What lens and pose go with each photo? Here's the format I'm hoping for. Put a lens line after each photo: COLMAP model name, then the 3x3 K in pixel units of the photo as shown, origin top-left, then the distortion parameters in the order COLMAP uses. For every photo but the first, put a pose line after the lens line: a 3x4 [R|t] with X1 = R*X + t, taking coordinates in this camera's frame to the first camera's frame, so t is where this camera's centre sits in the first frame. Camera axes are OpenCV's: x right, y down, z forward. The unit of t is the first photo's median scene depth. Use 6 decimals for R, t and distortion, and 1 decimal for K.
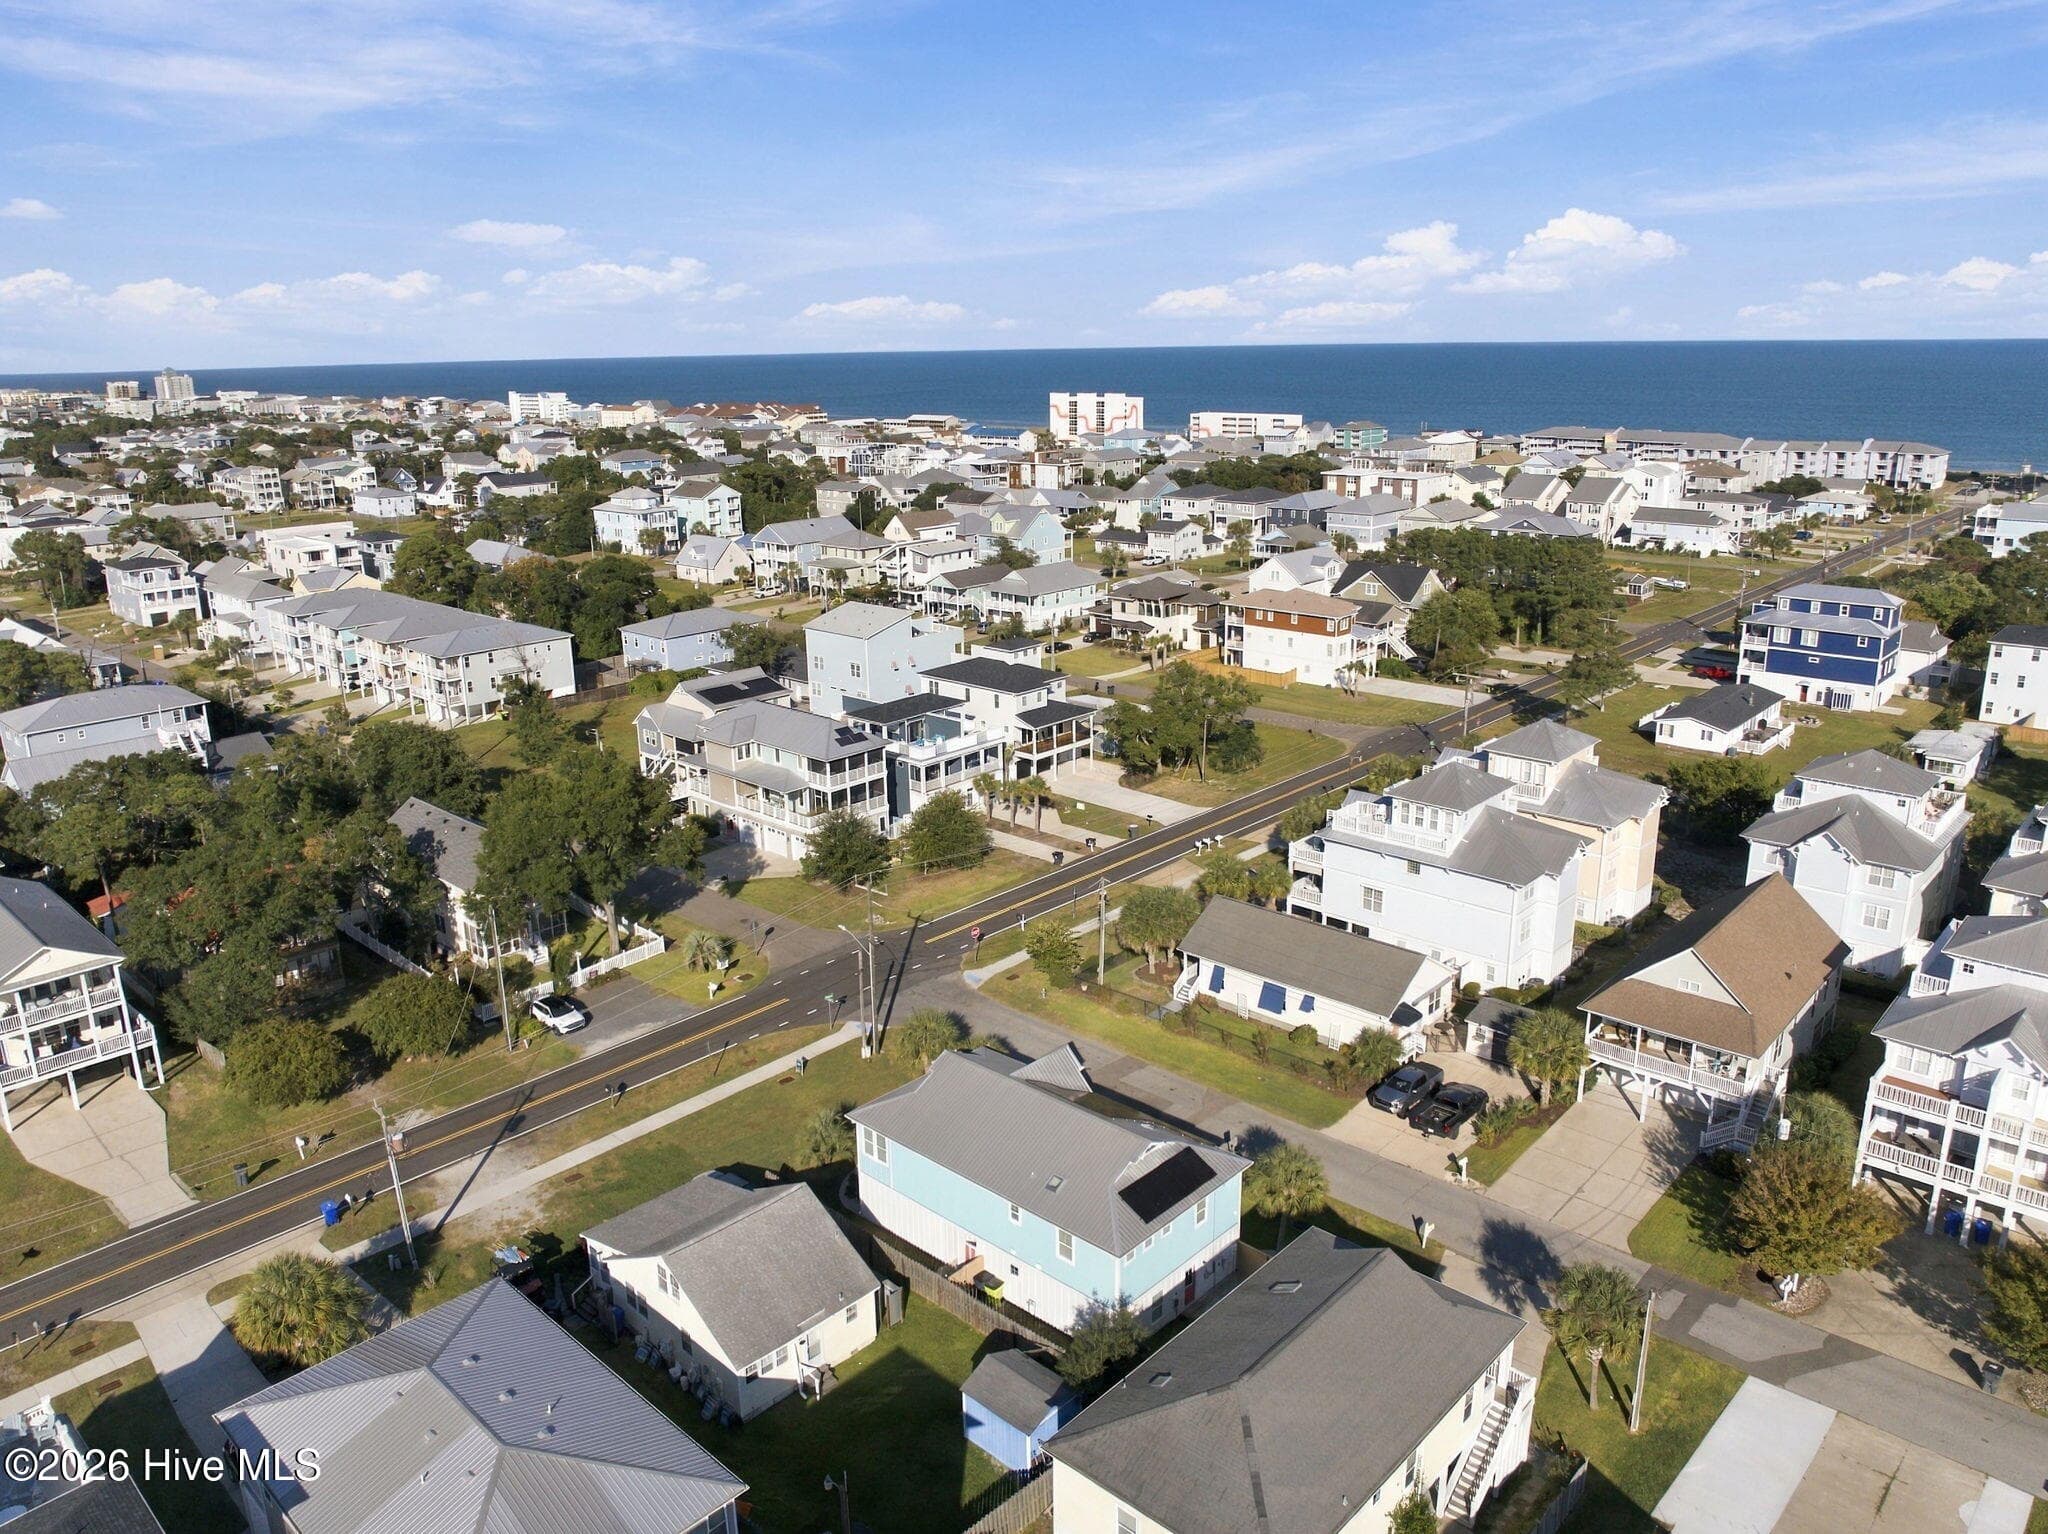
lens RADIAL K [[1440.5, 0, 1011.2], [0, 1440.5, 769.6], [0, 0, 1]] dist [-0.030534, -0.013409]
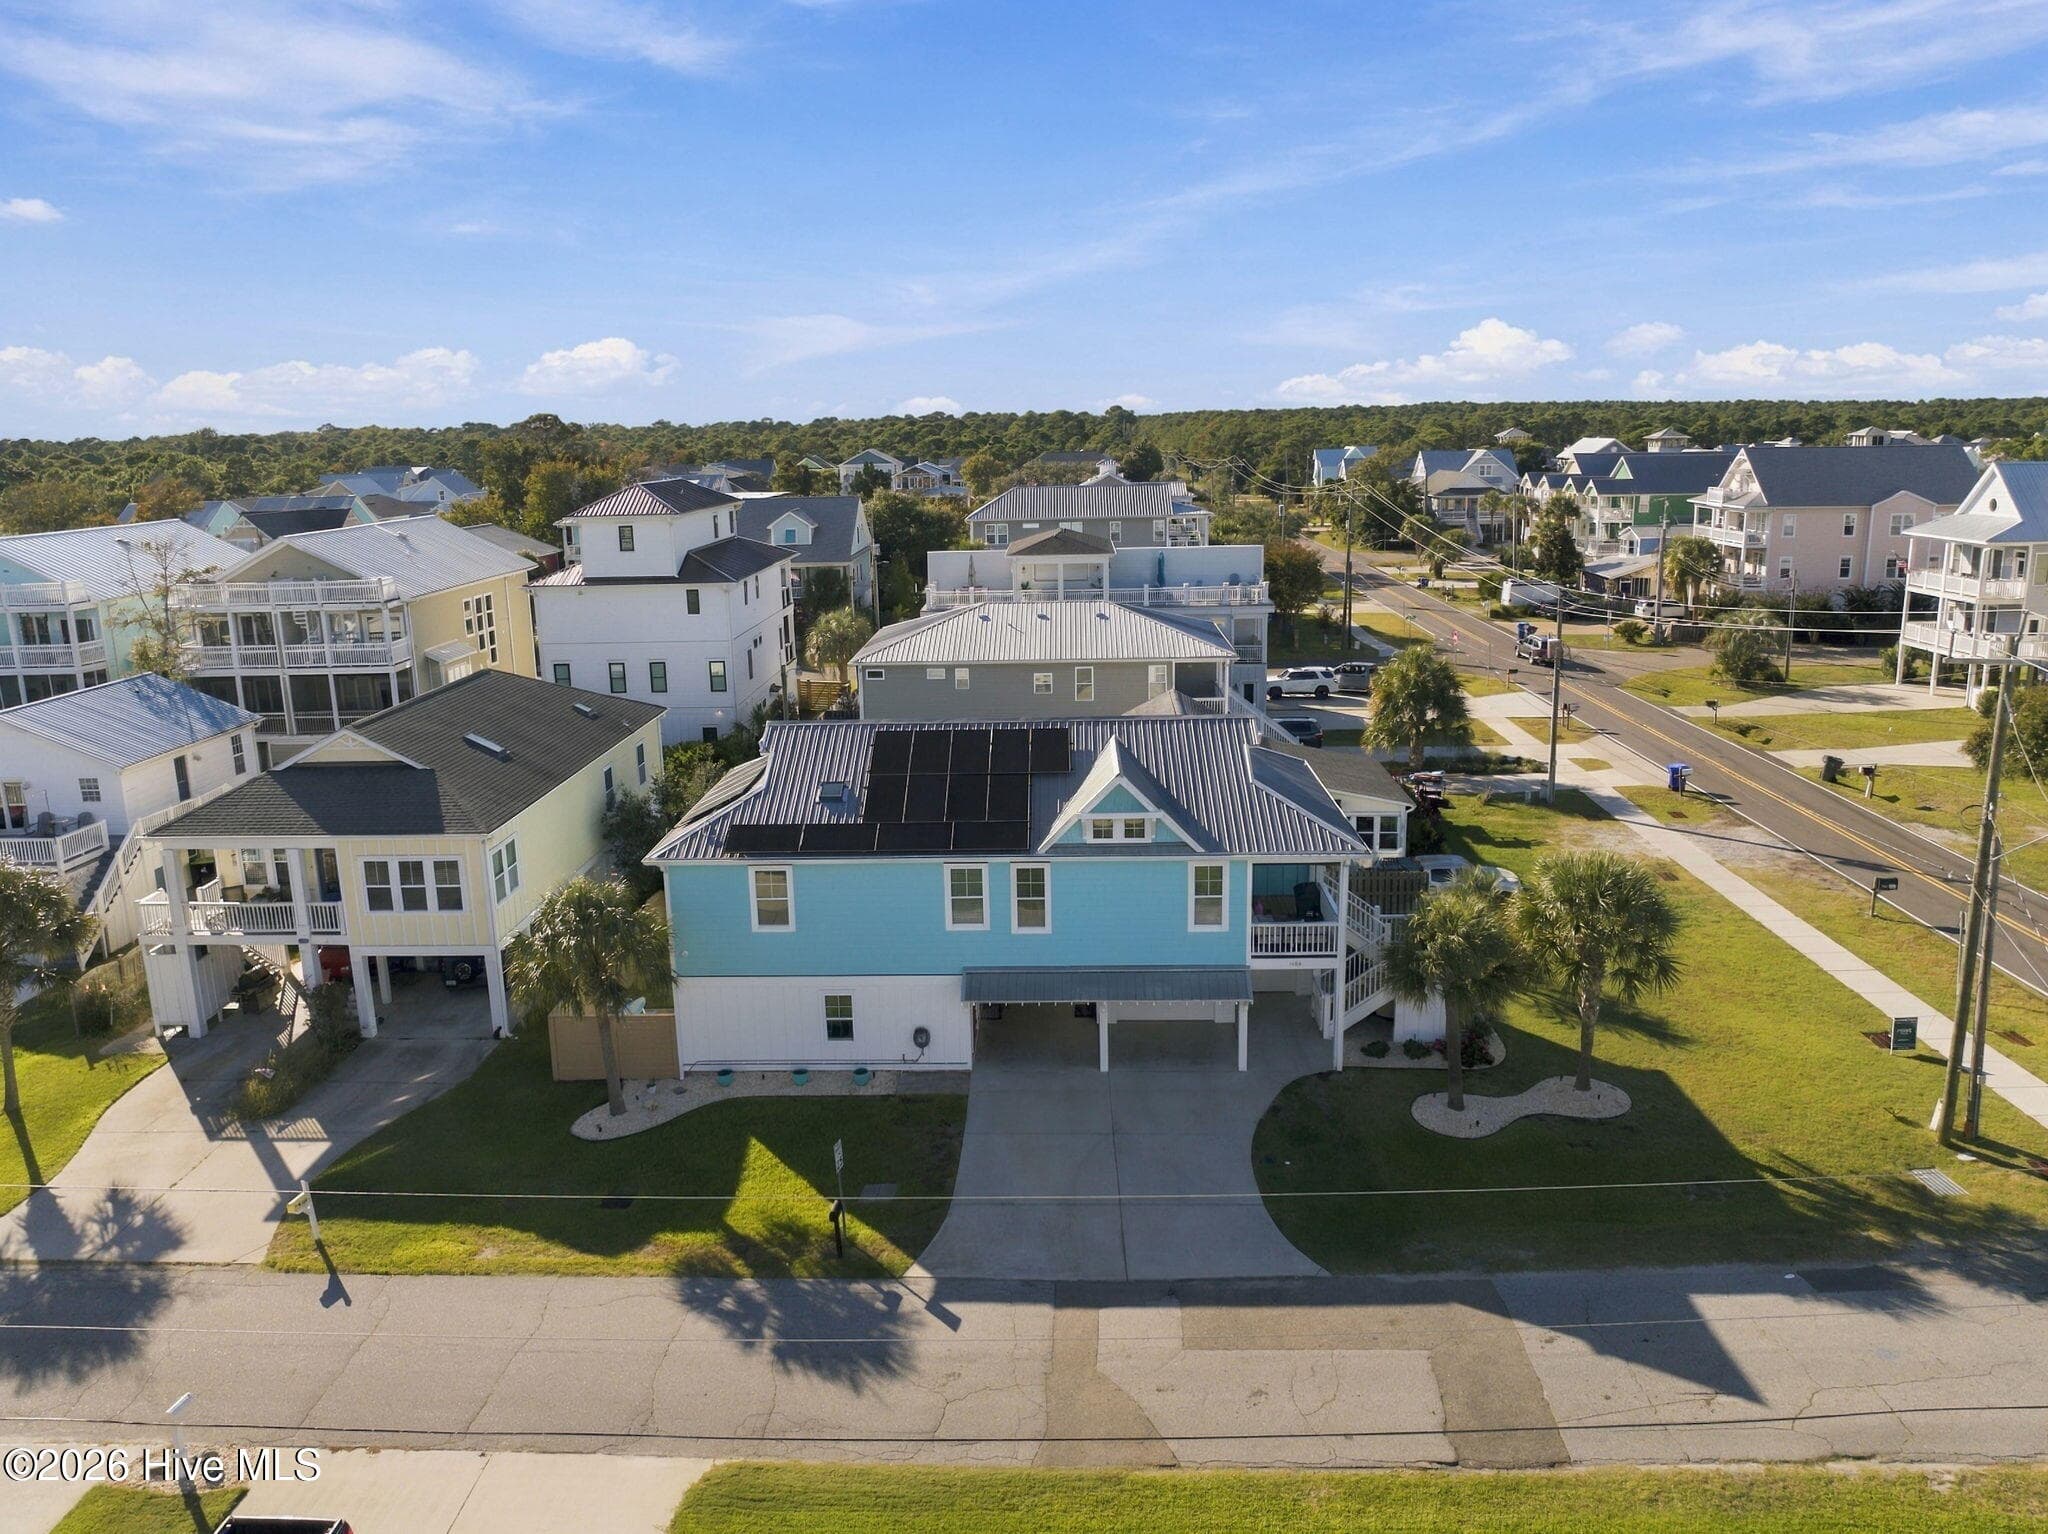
lens RADIAL K [[1440.5, 0, 1009.6], [0, 1440.5, 761.0], [0, 0, 1]] dist [-0.030534, -0.013409]
pose [[-0.752959, 0.184274, -0.631741, 0.210115], [-0.147514, 0.888300, 0.434929, -0.004176], [0.641321, 0.420674, -0.641670, 0.756195]]
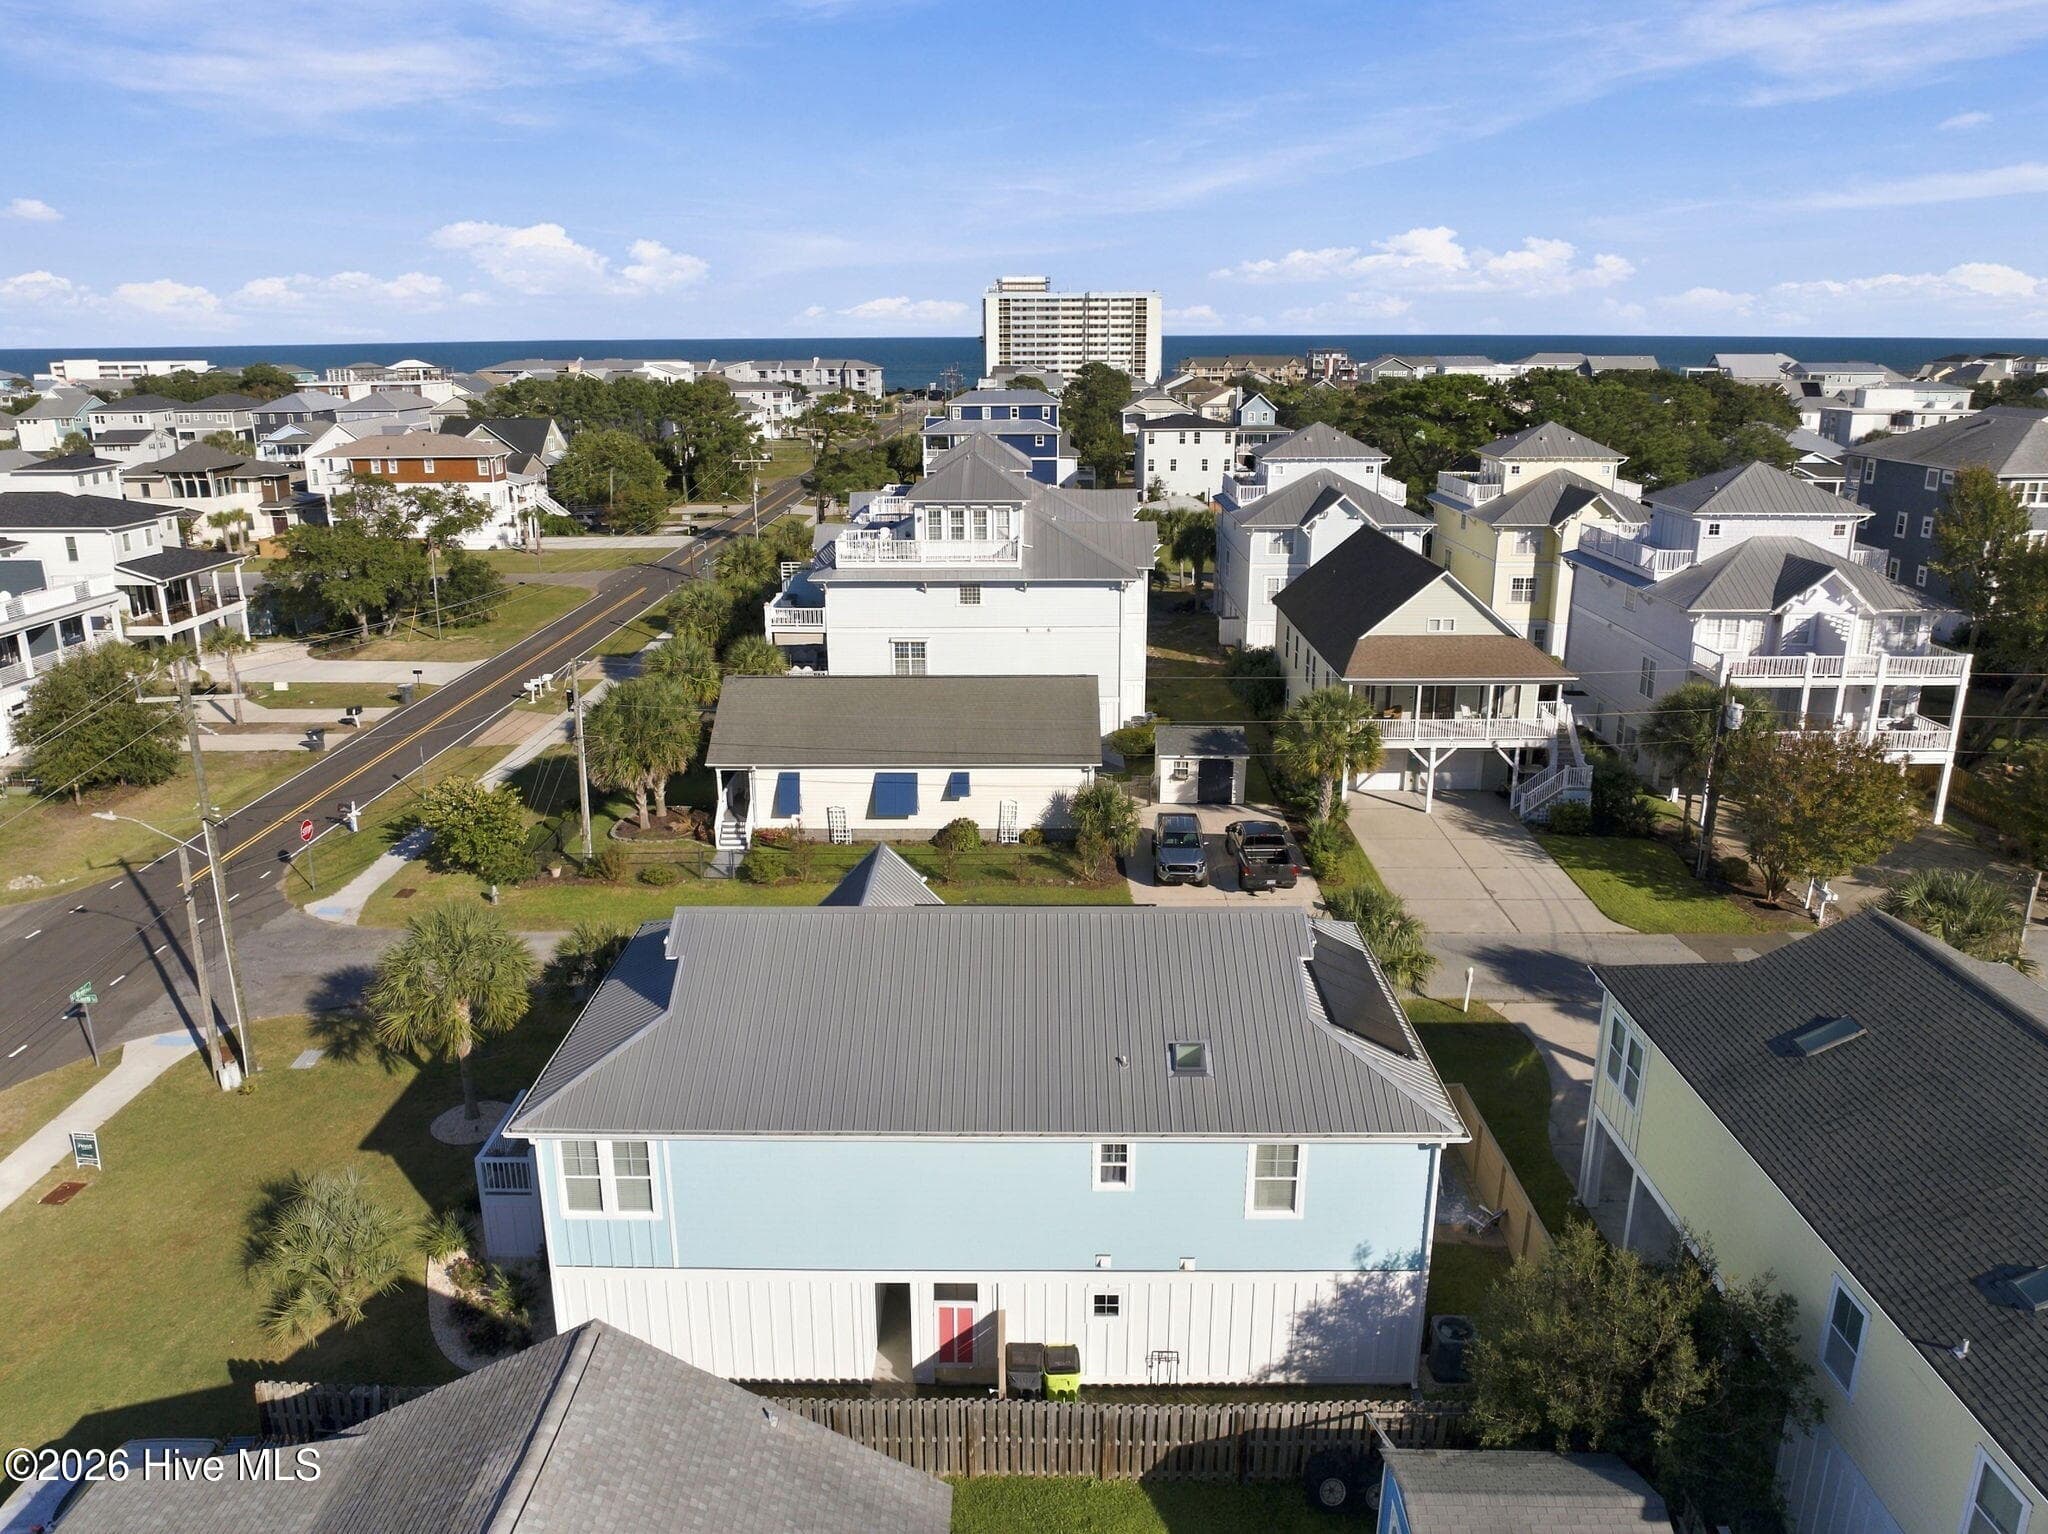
lens RADIAL K [[1440.5, 0, 1018.4], [0, 1440.5, 749.4], [0, 0, 1]] dist [-0.030534, -0.013409]
pose [[0.735598, -0.172963, 0.654965, -0.139369], [0.182903, 0.981657, 0.053816, 0.085641], [-0.652259, 0.080208, 0.753741, 0.363451]]
